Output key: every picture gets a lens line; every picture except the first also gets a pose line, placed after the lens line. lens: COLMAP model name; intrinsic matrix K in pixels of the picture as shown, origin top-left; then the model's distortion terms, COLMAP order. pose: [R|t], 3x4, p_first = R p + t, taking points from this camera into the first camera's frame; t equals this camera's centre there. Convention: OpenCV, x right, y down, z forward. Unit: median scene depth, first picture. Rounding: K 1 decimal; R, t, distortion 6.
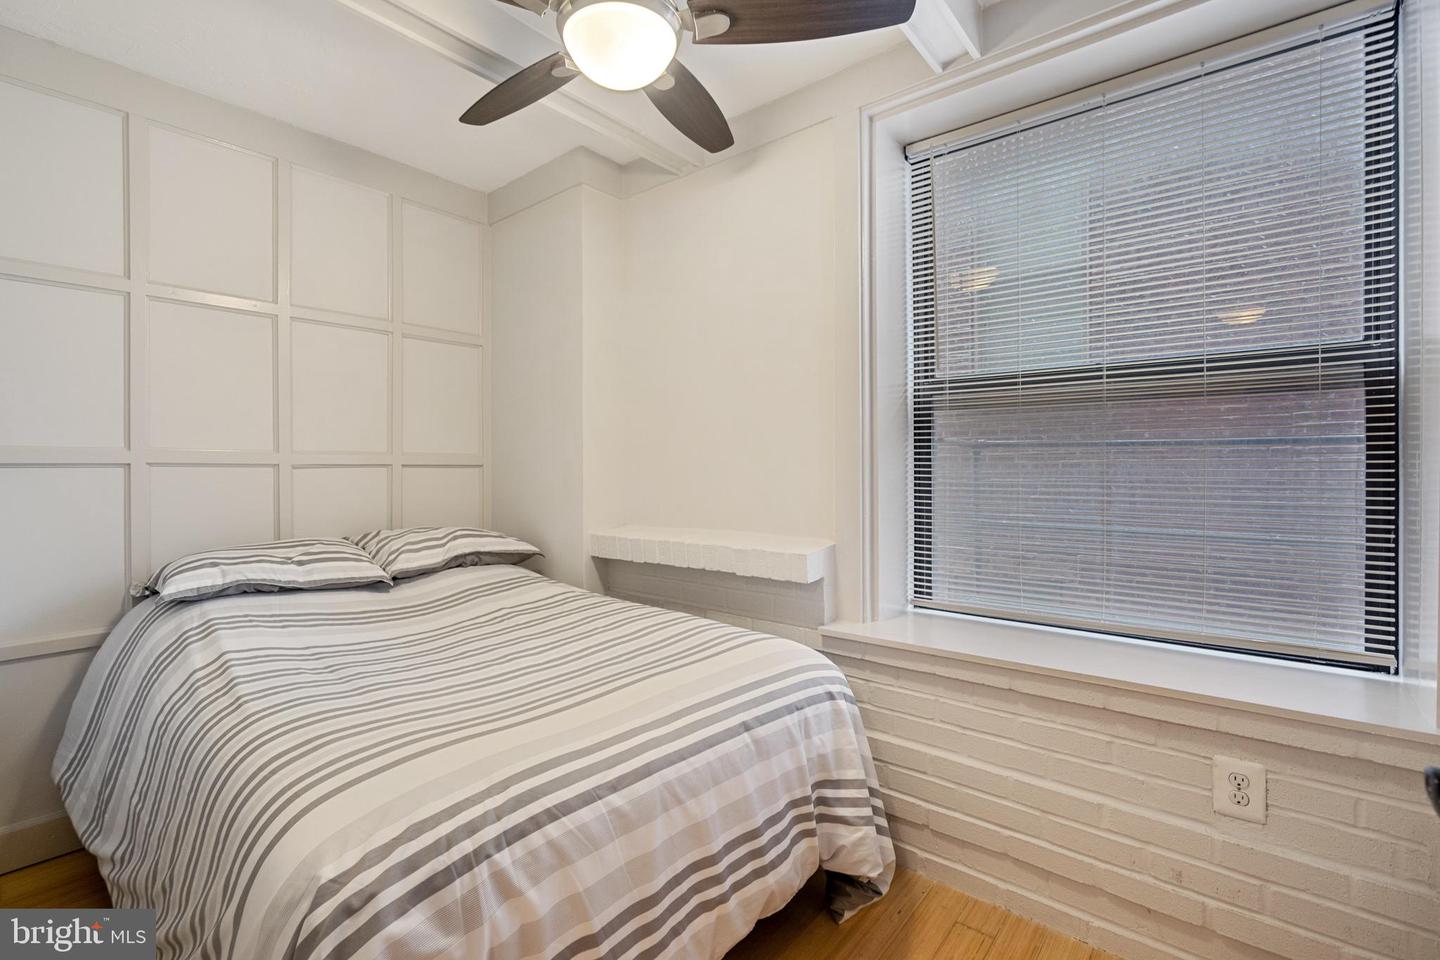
lens RADIAL K [[670.8, 0, 715.5], [0, 670.8, 473.0], [0, 0, 1]] dist [0.000321, 0.001599]
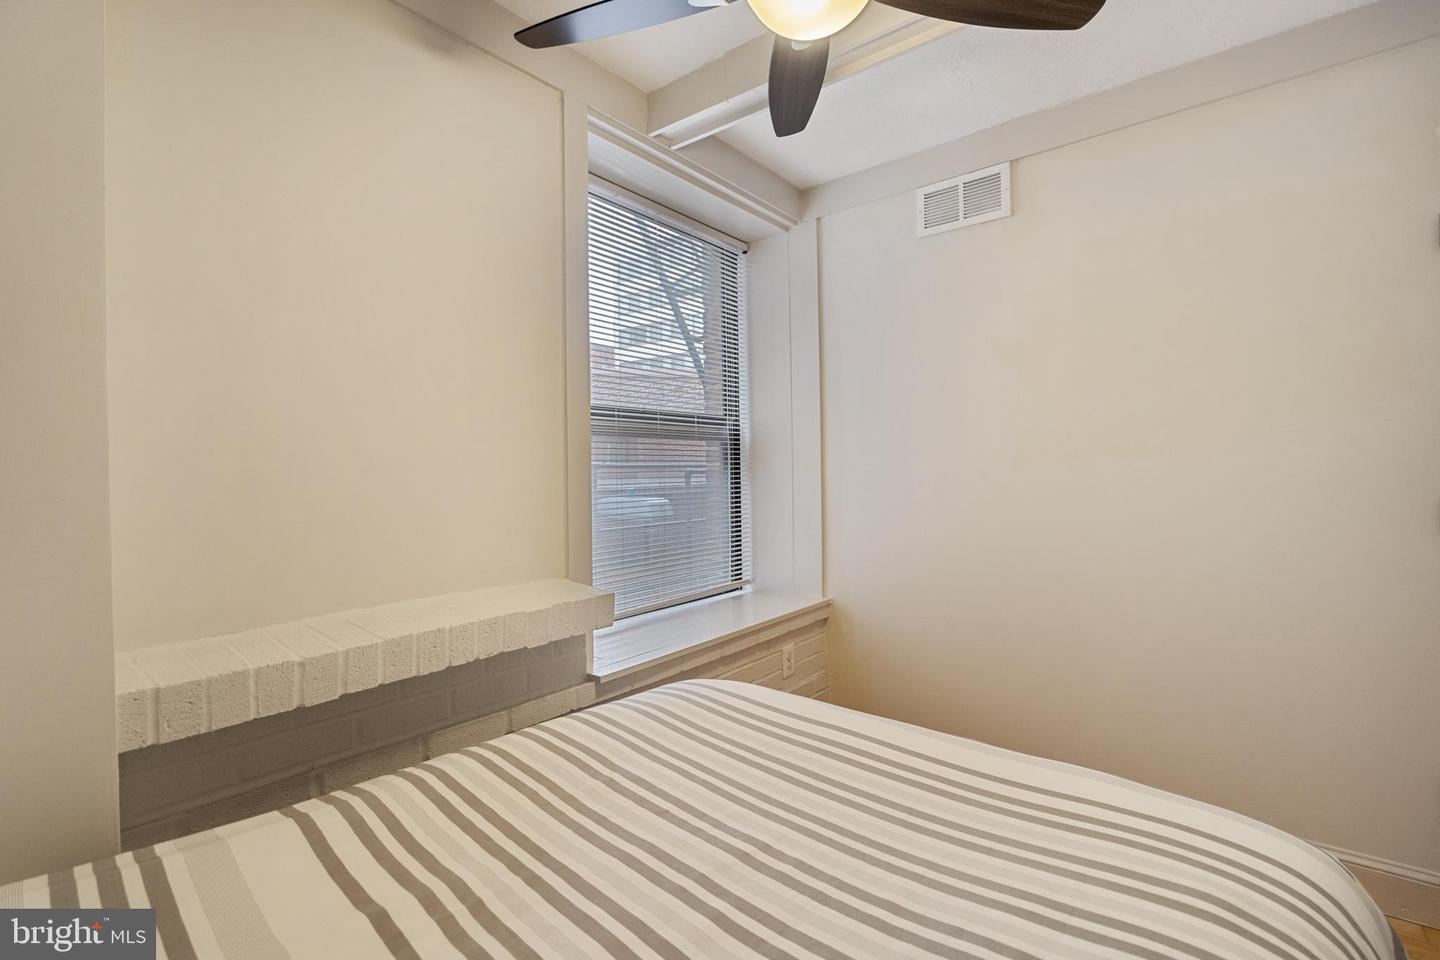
lens RADIAL K [[670.8, 0, 715.5], [0, 670.8, 473.0], [0, 0, 1]] dist [0.000321, 0.001599]
pose [[-0.021686, -0.000423, 0.999765, -0.854727], [0.021311, 0.999773, 0.000886, -0.038763], [-0.999538, 0.021325, -0.021672, 1.020351]]
